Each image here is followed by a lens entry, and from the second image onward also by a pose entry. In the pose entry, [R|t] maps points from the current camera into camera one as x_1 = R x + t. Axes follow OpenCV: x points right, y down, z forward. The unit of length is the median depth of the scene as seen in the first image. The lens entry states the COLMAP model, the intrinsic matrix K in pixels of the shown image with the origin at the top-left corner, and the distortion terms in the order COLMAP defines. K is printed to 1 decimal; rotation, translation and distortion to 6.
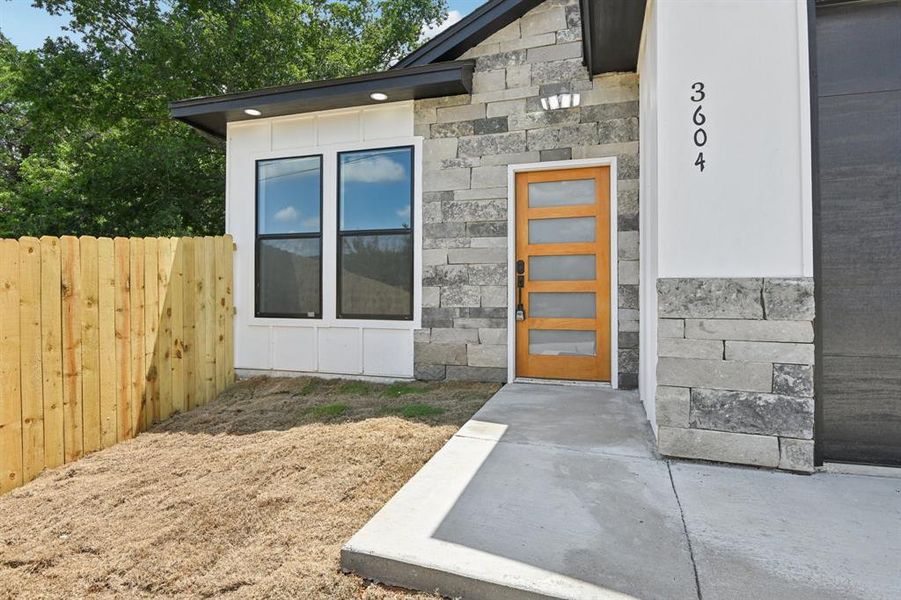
lens RADIAL K [[457.6, 0, 450.7], [0, 457.6, 288.8], [0, 0, 1]] dist [-0.002384, -0.001446]
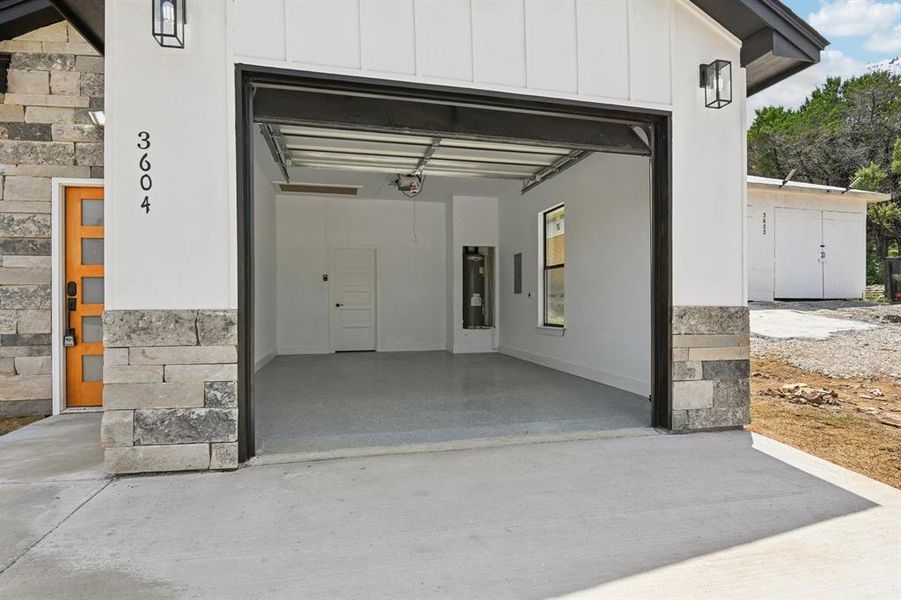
lens RADIAL K [[466.0, 0, 453.1], [0, 466.0, 304.4], [0, 0, 1]] dist [0.000822, -0.009902]
pose [[0.879884, -0.011041, 0.475059, 0.398746], [0.001761, 0.999799, 0.019975, -0.034697], [-0.475184, -0.016739, 0.879727, -0.207330]]
